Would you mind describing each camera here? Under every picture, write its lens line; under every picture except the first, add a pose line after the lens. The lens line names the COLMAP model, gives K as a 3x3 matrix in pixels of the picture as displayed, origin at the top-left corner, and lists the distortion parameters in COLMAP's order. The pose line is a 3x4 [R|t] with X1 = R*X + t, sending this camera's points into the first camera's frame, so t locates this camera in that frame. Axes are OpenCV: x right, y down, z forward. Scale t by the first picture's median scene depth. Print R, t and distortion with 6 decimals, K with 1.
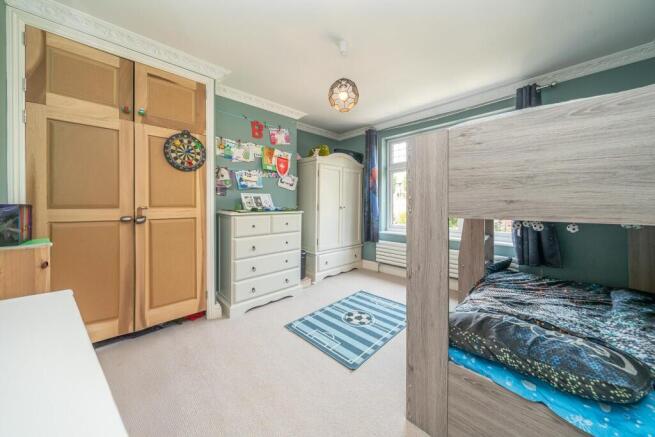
lens RADIAL K [[229.2, 0, 328.5], [0, 229.2, 205.5], [0, 0, 1]] dist [-0.007966, -0.000027]
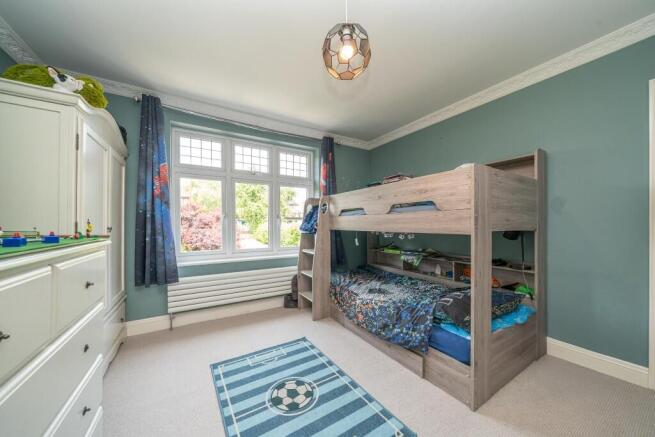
lens RADIAL K [[219.9, 0, 328.0], [0, 219.9, 222.2], [0, 0, 1]] dist [0.011937, 0.000023]
pose [[0.246772, 0.005047, 0.969061, -0.397370], [0.001920, 0.999982, -0.005697, -0.001837], [-0.969072, 0.003266, 0.246758, 0.627968]]
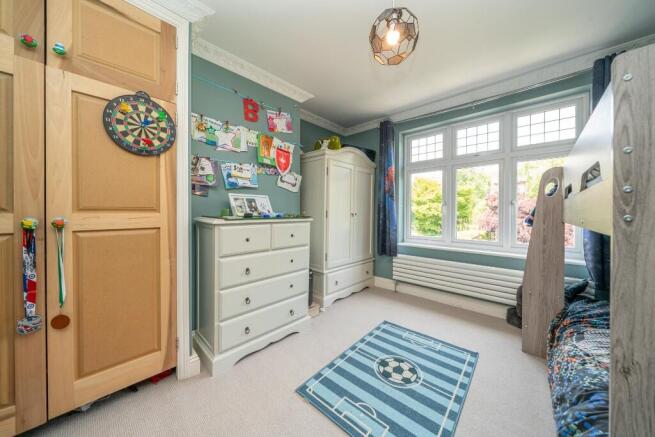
lens RADIAL K [[229.1, 0, 325.1], [0, 229.1, 214.5], [0, 0, 1]] dist [-0.007800, 0.000007]
pose [[0.999310, 0.004954, 0.036818, -0.103526], [-0.005188, 0.999967, 0.006260, 0.006643], [-0.036786, -0.006447, 0.999302, 0.261397]]
